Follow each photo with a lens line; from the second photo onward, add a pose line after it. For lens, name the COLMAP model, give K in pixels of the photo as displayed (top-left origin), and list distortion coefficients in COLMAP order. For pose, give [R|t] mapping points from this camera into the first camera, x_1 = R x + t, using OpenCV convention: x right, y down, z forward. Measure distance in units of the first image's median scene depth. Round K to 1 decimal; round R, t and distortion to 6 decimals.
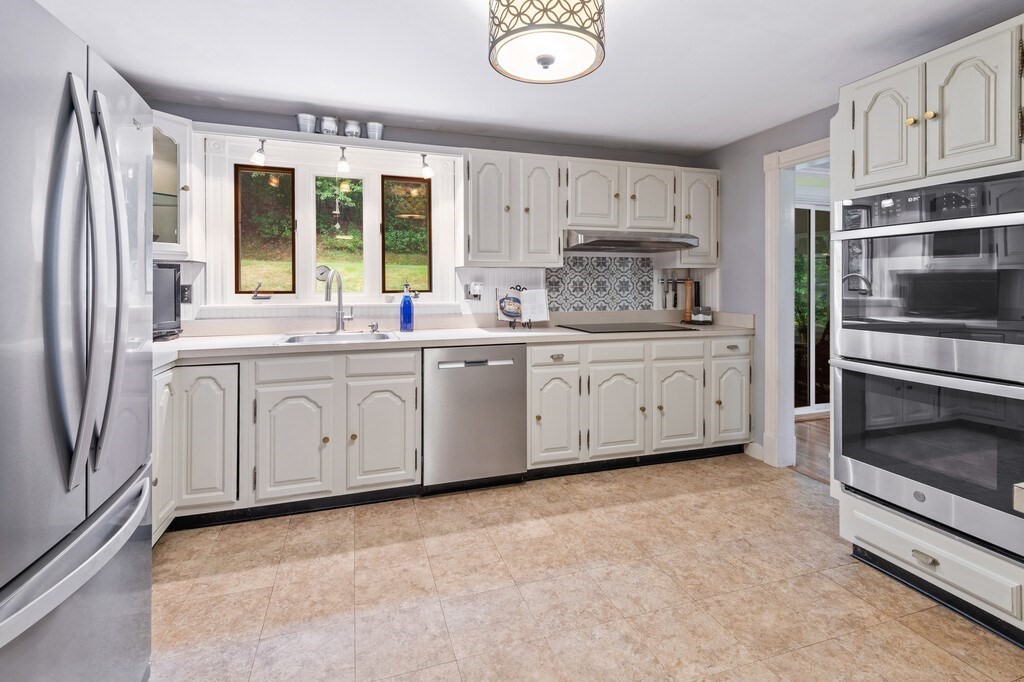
lens RADIAL K [[485.6, 0, 512.4], [0, 485.6, 282.7], [0, 0, 1]] dist [0.003413, -0.000248]
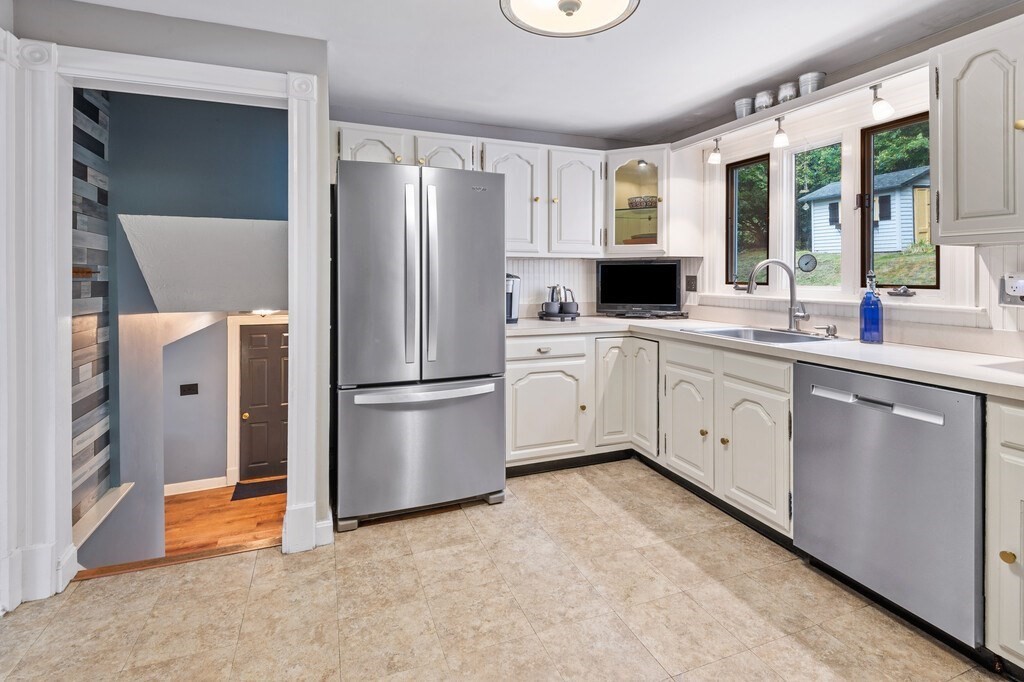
lens RADIAL K [[482.4, 0, 510.9], [0, 482.4, 274.5], [0, 0, 1]] dist [-0.000908, -0.000340]
pose [[0.044555, -0.000717, -0.999007, 0.508778], [-0.002874, 0.999996, -0.000846, 0.003629], [0.999003, 0.002909, 0.044553, 0.497731]]
